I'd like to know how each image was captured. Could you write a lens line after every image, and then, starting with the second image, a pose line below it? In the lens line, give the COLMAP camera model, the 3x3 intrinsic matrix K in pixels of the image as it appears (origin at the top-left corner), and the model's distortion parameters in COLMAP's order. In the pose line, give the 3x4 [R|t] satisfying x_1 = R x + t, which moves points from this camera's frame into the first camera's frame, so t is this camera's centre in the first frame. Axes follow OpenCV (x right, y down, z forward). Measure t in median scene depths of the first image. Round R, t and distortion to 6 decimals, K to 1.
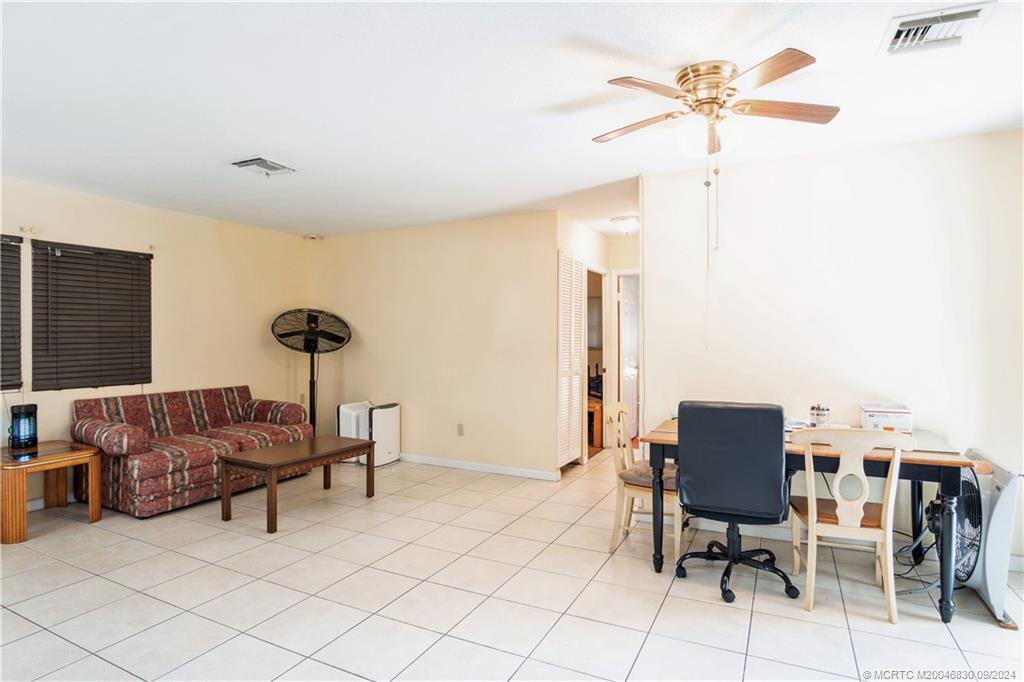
lens RADIAL K [[557.8, 0, 517.0], [0, 557.8, 338.3], [0, 0, 1]] dist [-0.027812, 0.001275]
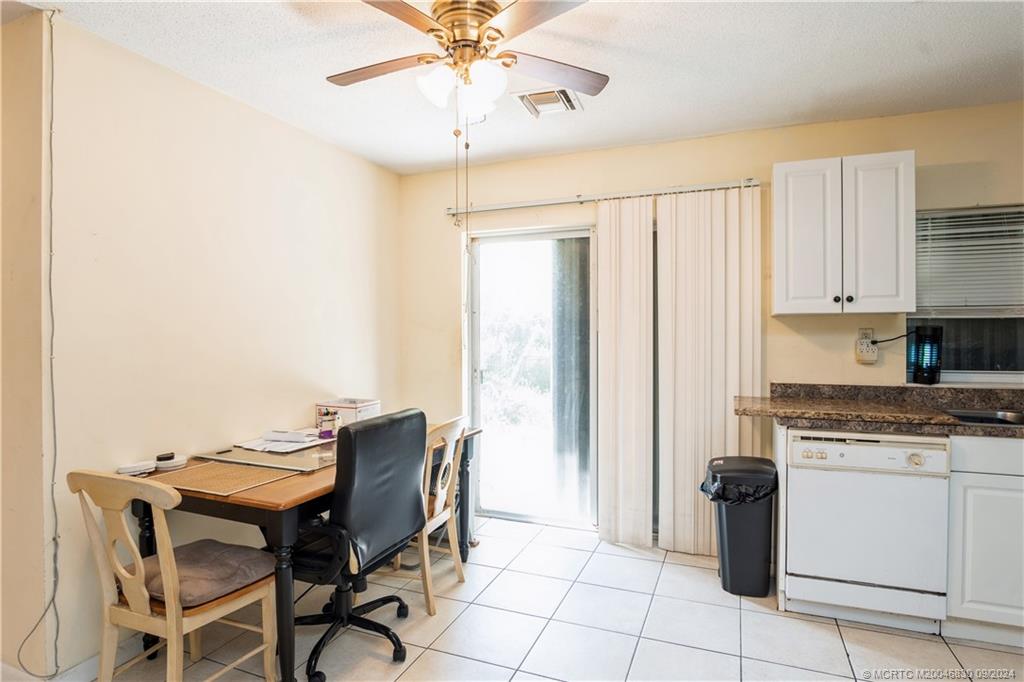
lens RADIAL K [[557.8, 0, 517.0], [0, 557.8, 338.3], [0, 0, 1]] dist [-0.027812, 0.001275]
pose [[-0.070716, -0.006767, 0.997474, -0.265097], [0.009545, 0.999927, 0.007460, -0.000864], [-0.997451, 0.010049, -0.070647, 0.515471]]
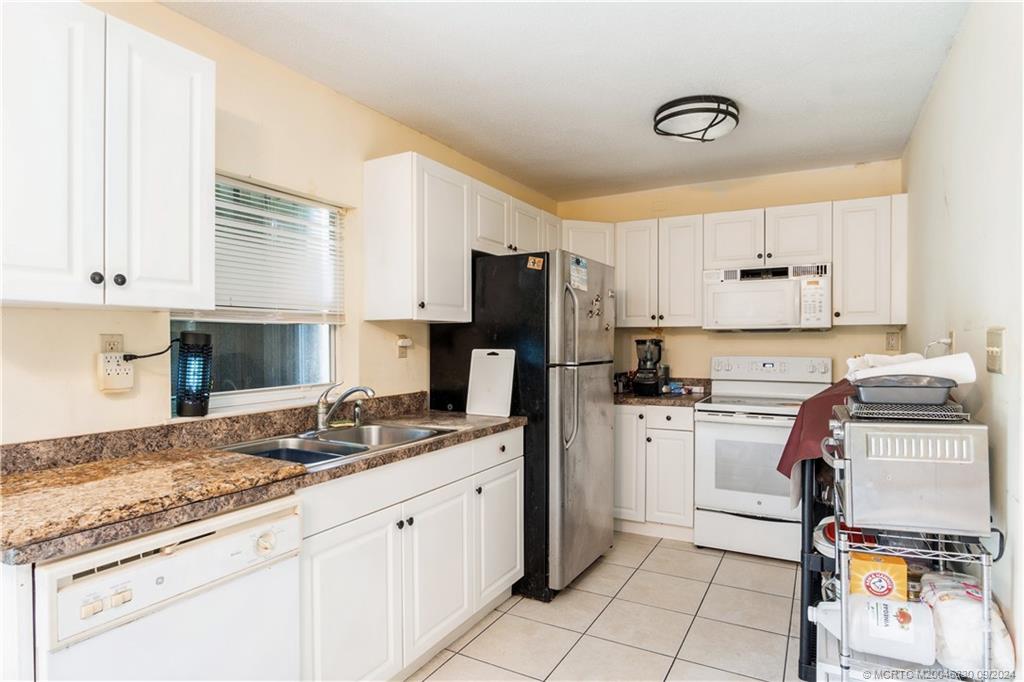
lens RADIAL K [[557.8, 0, 517.0], [0, 557.8, 338.3], [0, 0, 1]] dist [-0.027812, 0.001275]
pose [[-0.999246, -0.001473, 0.038791, 0.051005], [-0.001336, 0.999993, 0.003543, -0.002433], [-0.038796, 0.003488, -0.999241, 0.431745]]
